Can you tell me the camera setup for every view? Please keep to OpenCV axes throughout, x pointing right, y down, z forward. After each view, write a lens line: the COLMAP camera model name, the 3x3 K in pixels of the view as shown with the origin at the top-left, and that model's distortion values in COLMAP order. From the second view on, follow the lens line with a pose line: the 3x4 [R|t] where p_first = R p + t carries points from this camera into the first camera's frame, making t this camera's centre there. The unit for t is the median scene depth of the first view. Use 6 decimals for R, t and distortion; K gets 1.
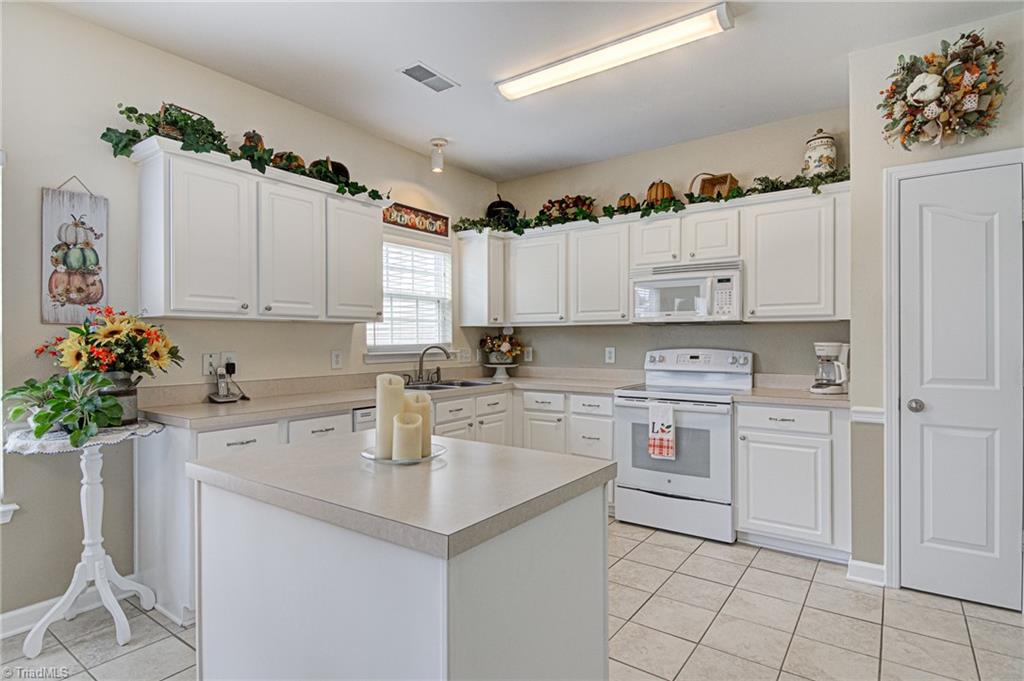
lens RADIAL K [[536.3, 0, 513.0], [0, 536.3, 340.9], [0, 0, 1]] dist [0.022848, -0.020322]
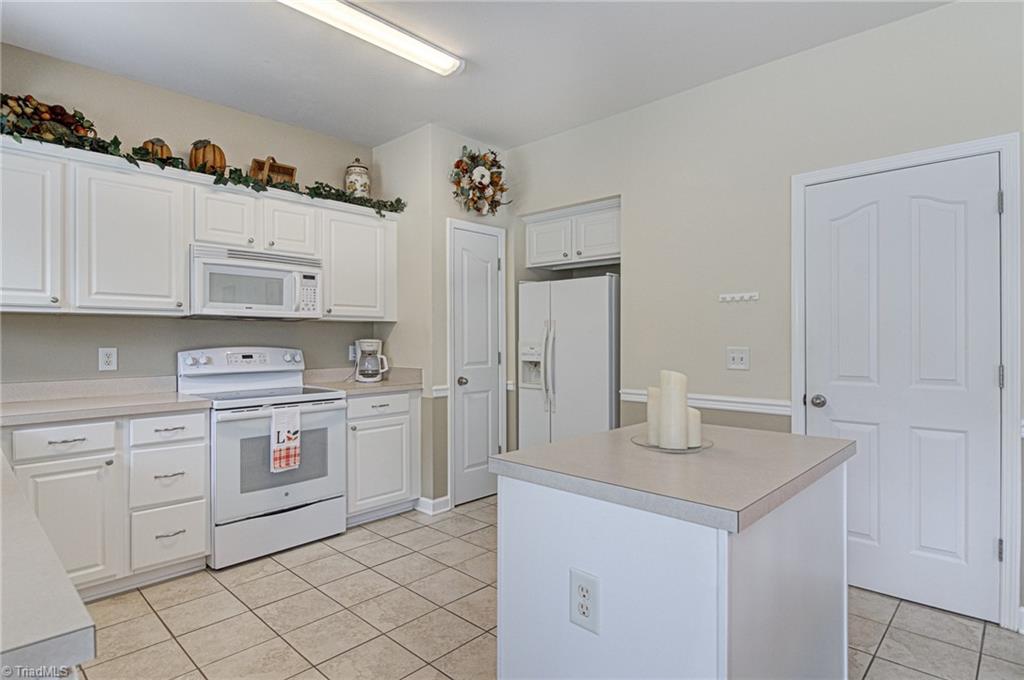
lens RADIAL K [[536.3, 0, 509.4], [0, 536.3, 341.5], [0, 0, 1]] dist [0.022848, -0.020322]
pose [[0.138219, -0.005235, 0.990388, -0.543055], [0.000032, 0.999986, 0.005281, 0.000923], [-0.990402, -0.000698, 0.138217, 0.500642]]
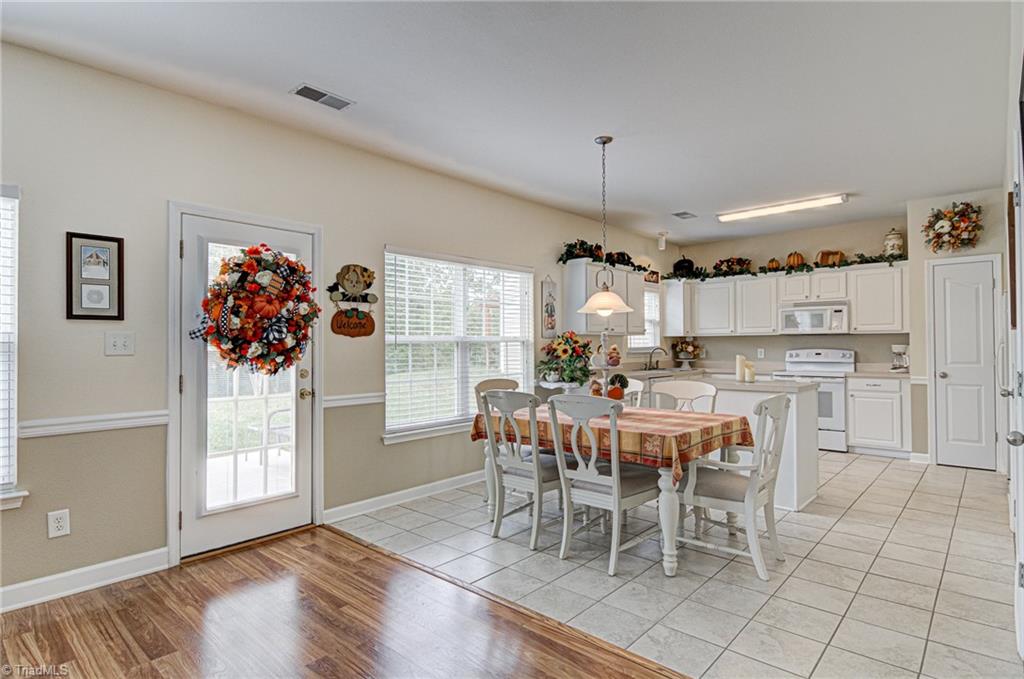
lens RADIAL K [[536.3, 0, 513.6], [0, 536.3, 338.1], [0, 0, 1]] dist [0.022848, -0.020322]
pose [[0.993954, -0.004401, -0.109713, -0.502262], [0.002705, 0.999875, -0.015609, 0.004240], [0.109768, 0.015217, 0.993841, -0.938771]]
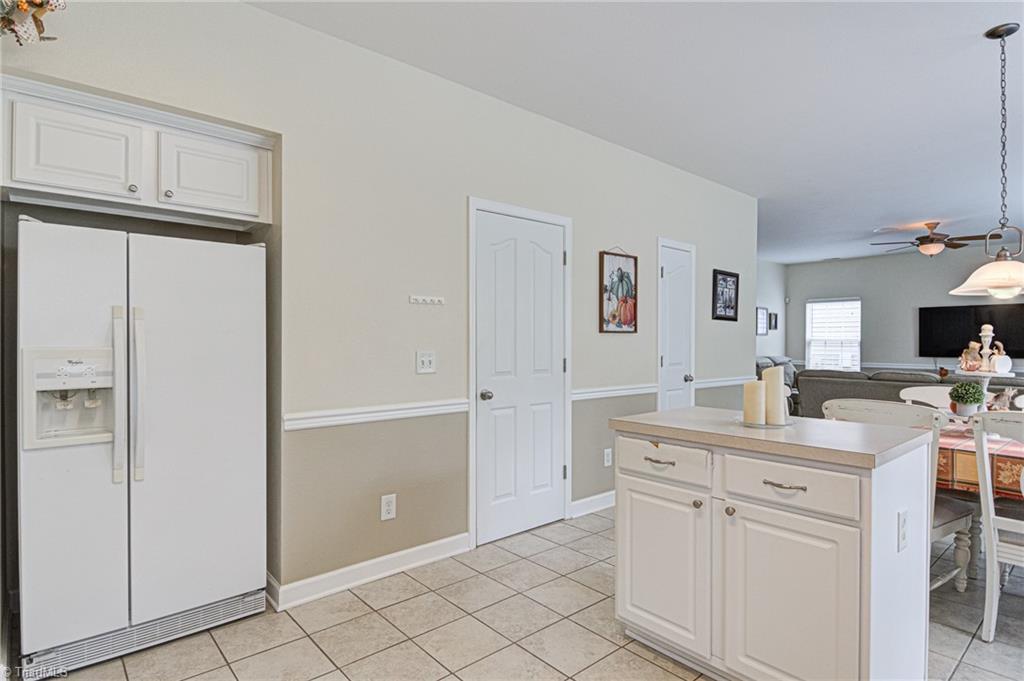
lens RADIAL K [[536.3, 0, 505.0], [0, 536.3, 341.4], [0, 0, 1]] dist [0.022848, -0.020322]
pose [[-0.969995, -0.001255, 0.243121, 0.045782], [-0.001130, 0.999999, 0.000654, -0.000443], [-0.243122, 0.000360, -0.969996, 1.057775]]
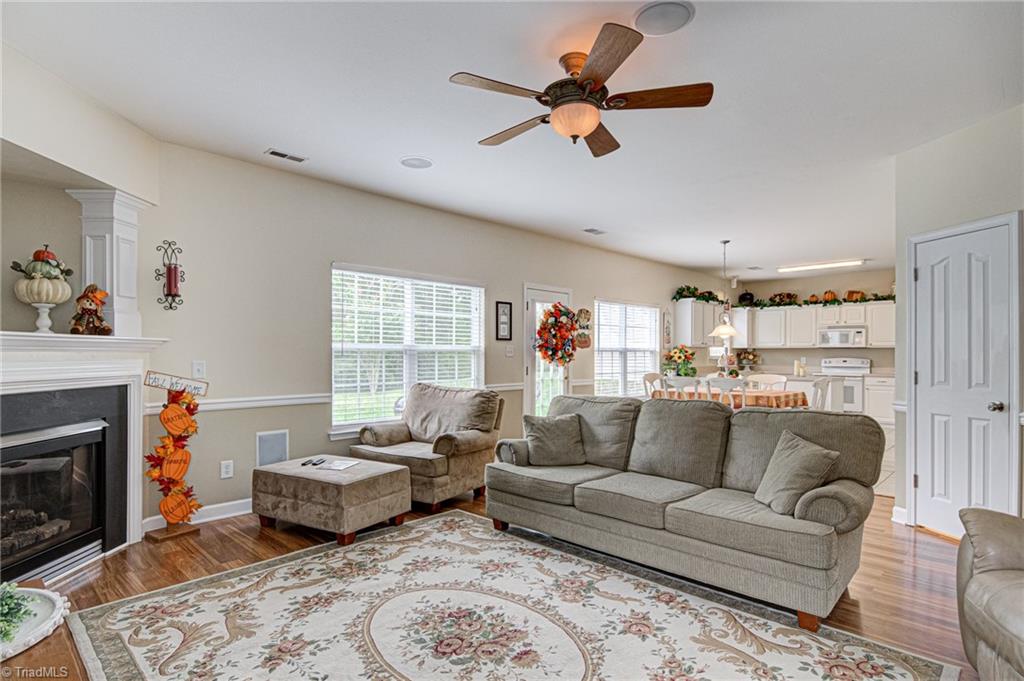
lens RADIAL K [[536.3, 0, 504.2], [0, 536.3, 353.0], [0, 0, 1]] dist [0.022848, -0.020322]
pose [[0.986998, 0.006591, -0.160600, -0.931881], [-0.006880, 0.999976, -0.001239, 0.006539], [0.160588, 0.002328, 0.987019, -1.962291]]
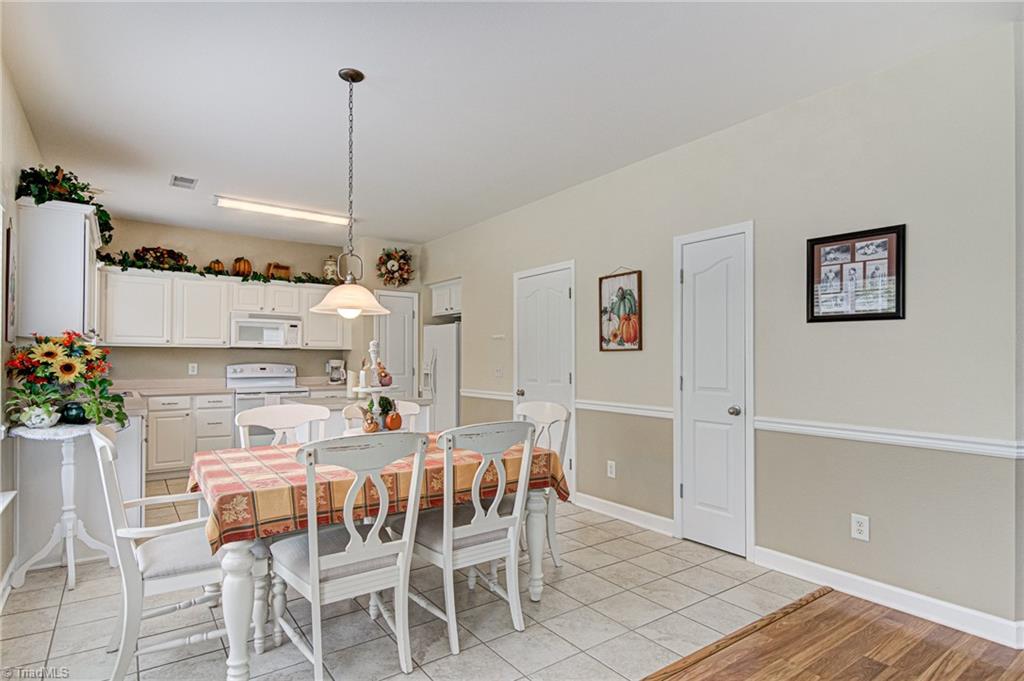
lens RADIAL K [[536.3, 0, 518.7], [0, 536.3, 355.1], [0, 0, 1]] dist [0.022848, -0.020322]
pose [[0.309940, 0.012798, 0.950670, -1.123289], [-0.003574, 0.999918, -0.012295, 0.006203], [-0.950750, 0.000413, 0.309960, -0.302207]]
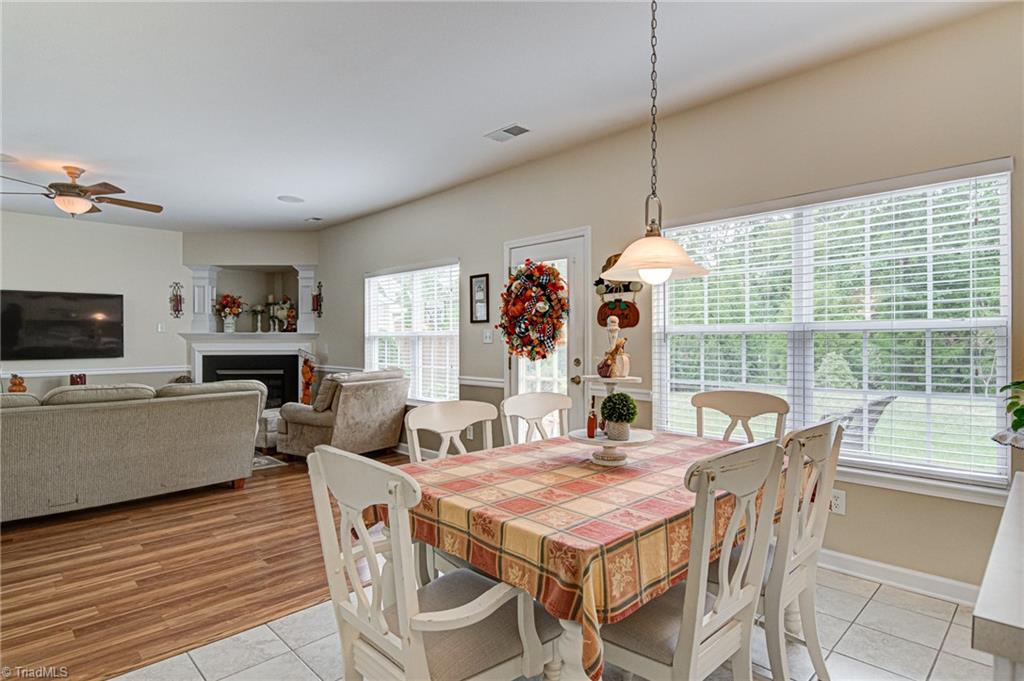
lens RADIAL K [[536.3, 0, 514.6], [0, 536.3, 340.9], [0, 0, 1]] dist [0.022848, -0.020322]
pose [[-0.174656, 0.009915, -0.984580, 0.170856], [0.003768, 0.999949, 0.009402, -0.002938], [0.984622, -0.002068, -0.174684, 0.141606]]
